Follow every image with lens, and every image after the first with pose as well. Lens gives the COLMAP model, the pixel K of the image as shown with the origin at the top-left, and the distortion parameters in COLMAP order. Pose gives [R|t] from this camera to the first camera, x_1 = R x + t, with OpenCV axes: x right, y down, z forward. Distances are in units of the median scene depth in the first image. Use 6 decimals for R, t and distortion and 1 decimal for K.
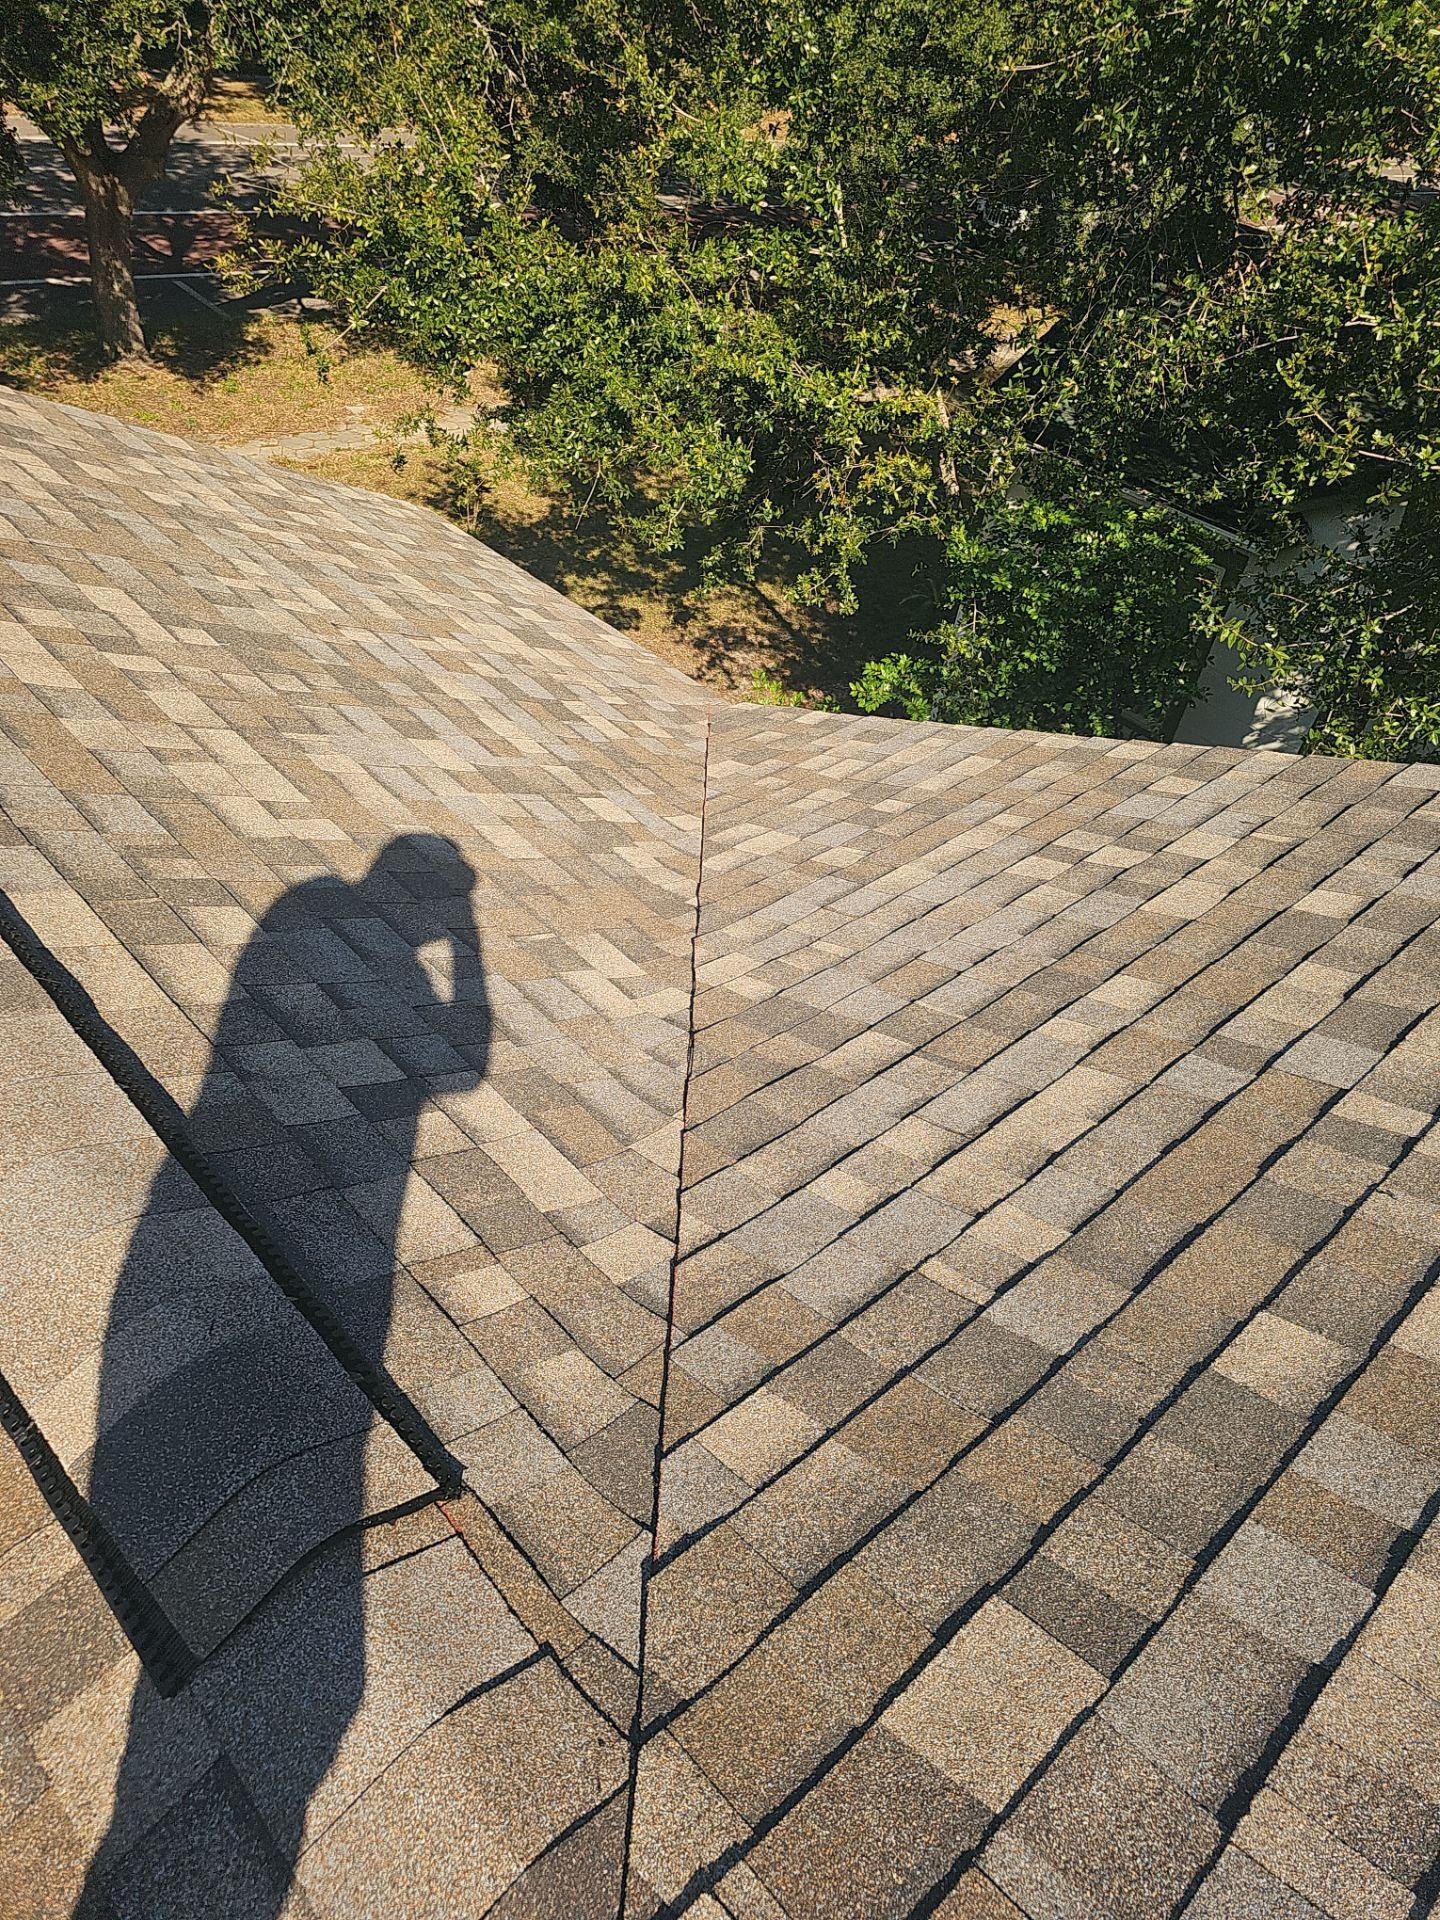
lens RADIAL K [[1256.0, 0, 730.3], [0, 1256.0, 953.2], [0, 0, 1]] dist [0.023724, -0.001003]
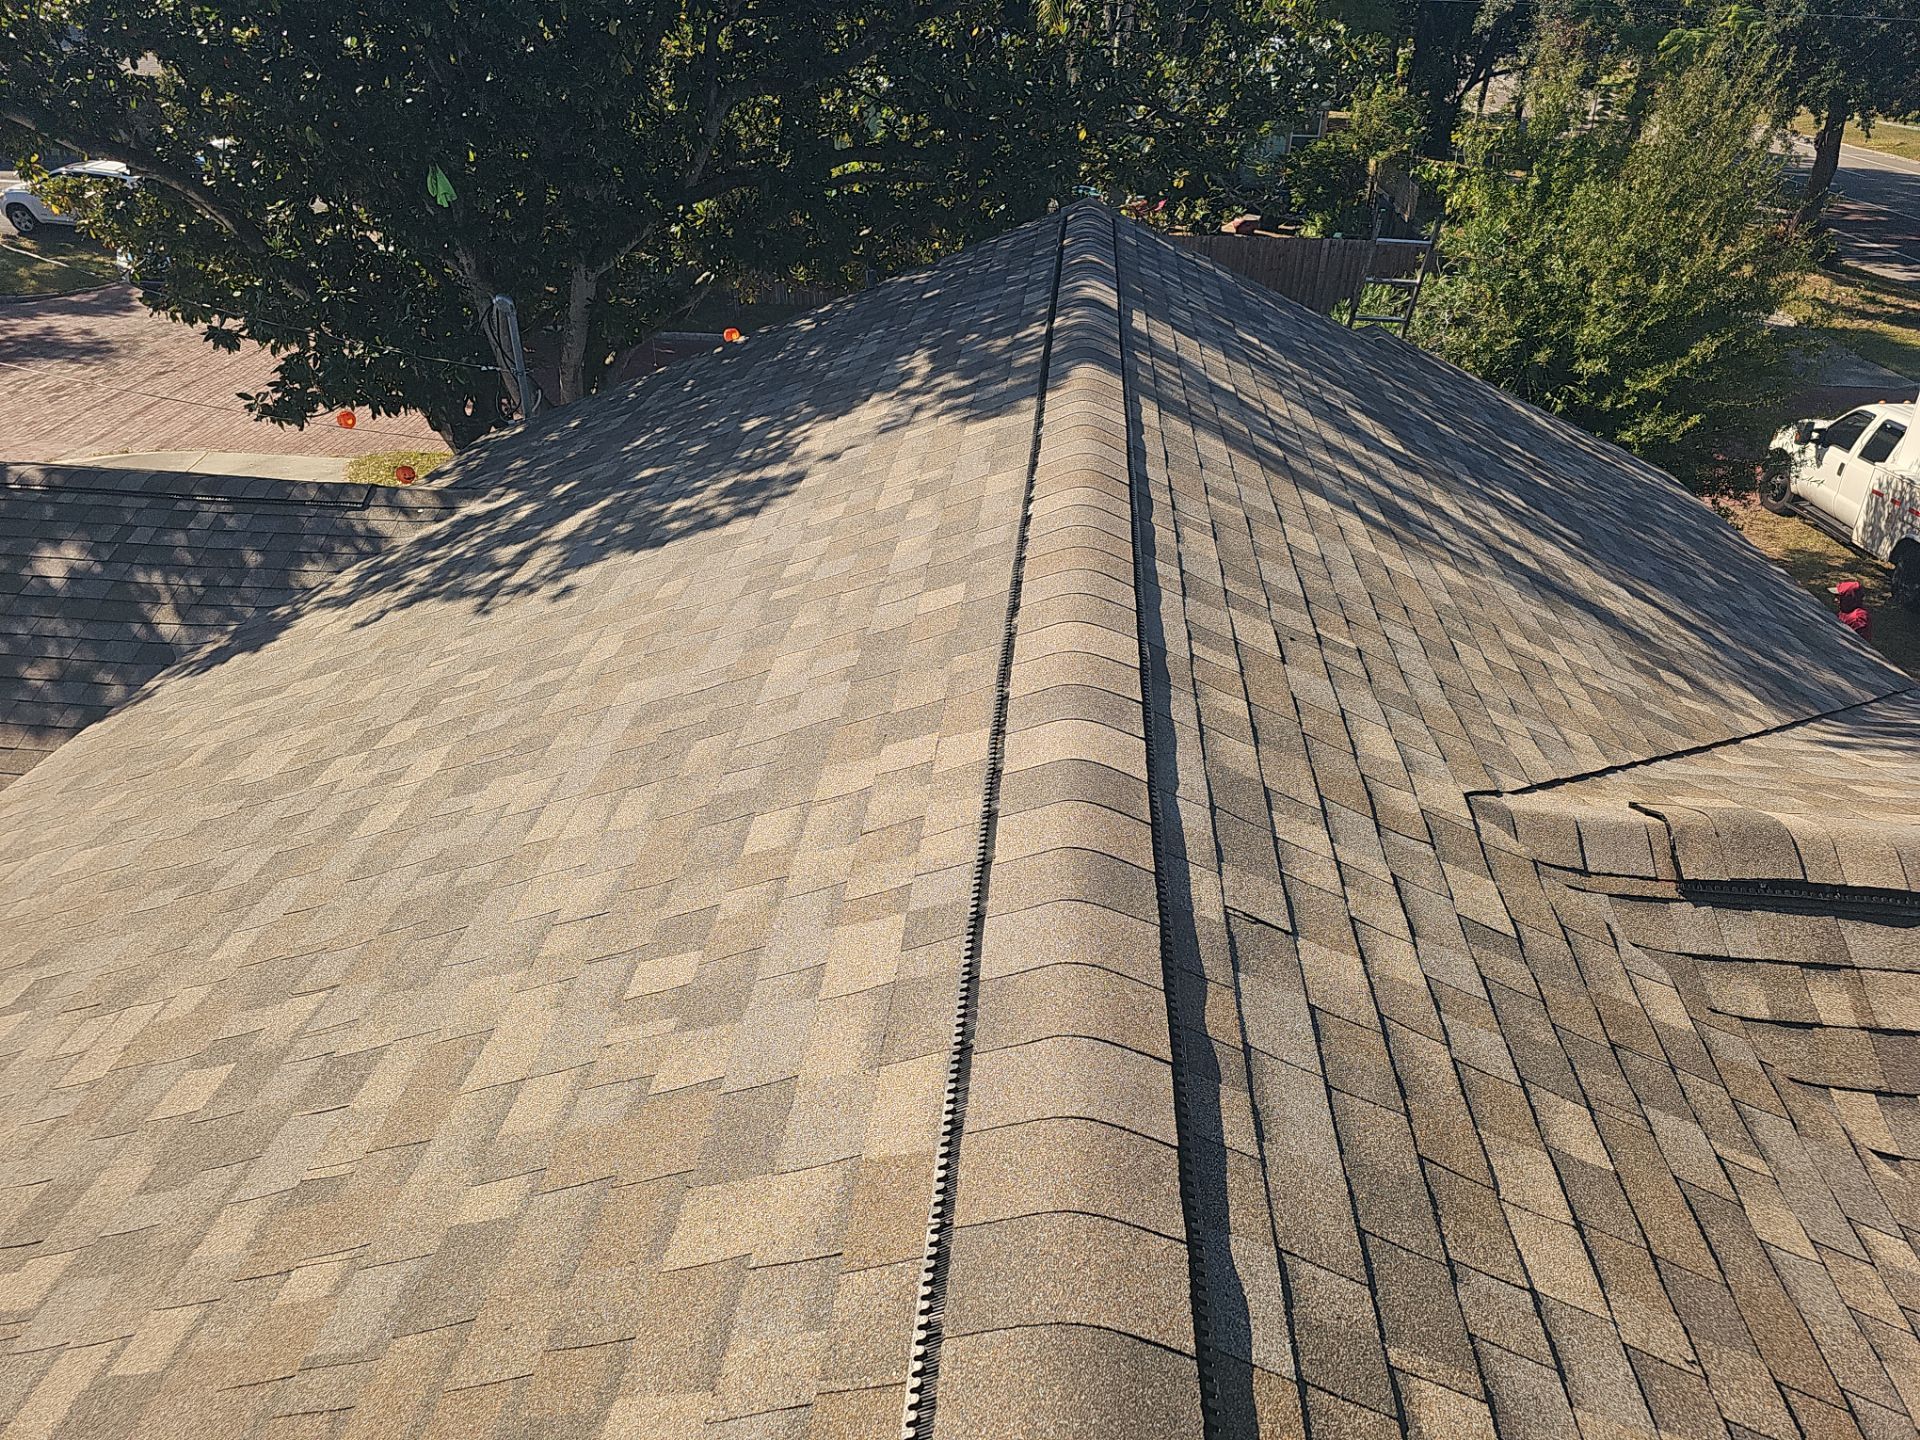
lens RADIAL K [[1270.1, 0, 960.0], [0, 1270.1, 720.0], [0, 0, 1]] dist [0.061426, -0.048718]
pose [[-0.739777, 0.186312, -0.646543, 0.346525], [-0.522271, 0.446829, 0.726345, -0.107311], [0.424221, 0.875004, -0.233248, 0.134877]]
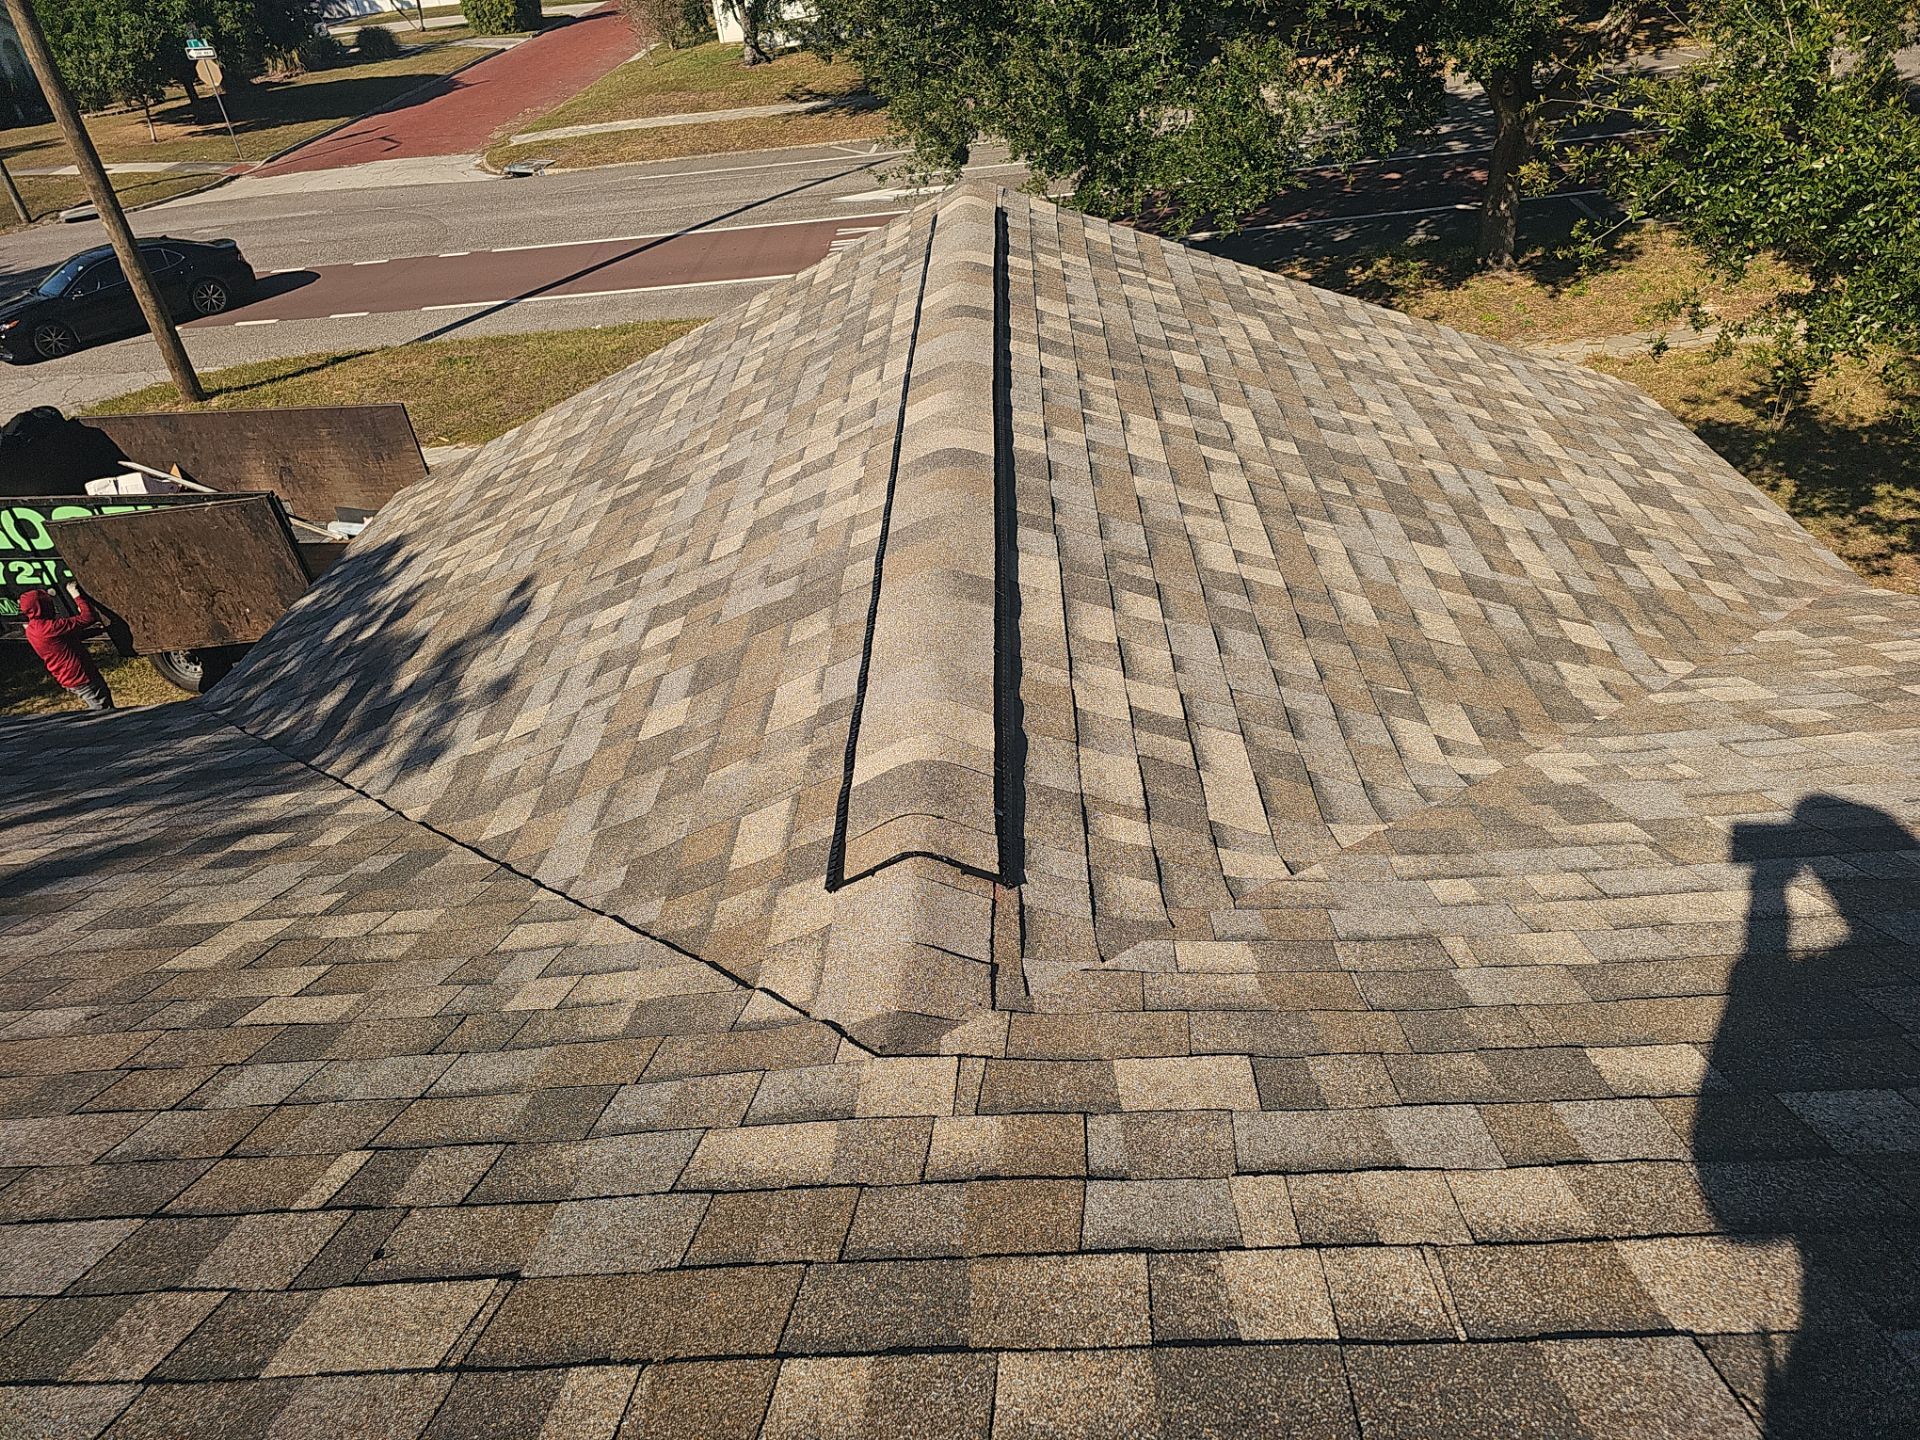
lens RADIAL K [[1248.4, 0, 993.2], [0, 1248.4, 734.1], [0, 0, 1]] dist [0.050507, -0.040809]
pose [[0.693333, 0.225109, -0.684555, 0.142074], [-0.287412, 0.957512, 0.023771, 0.038463], [0.660821, 0.180268, 0.728573, -0.032725]]
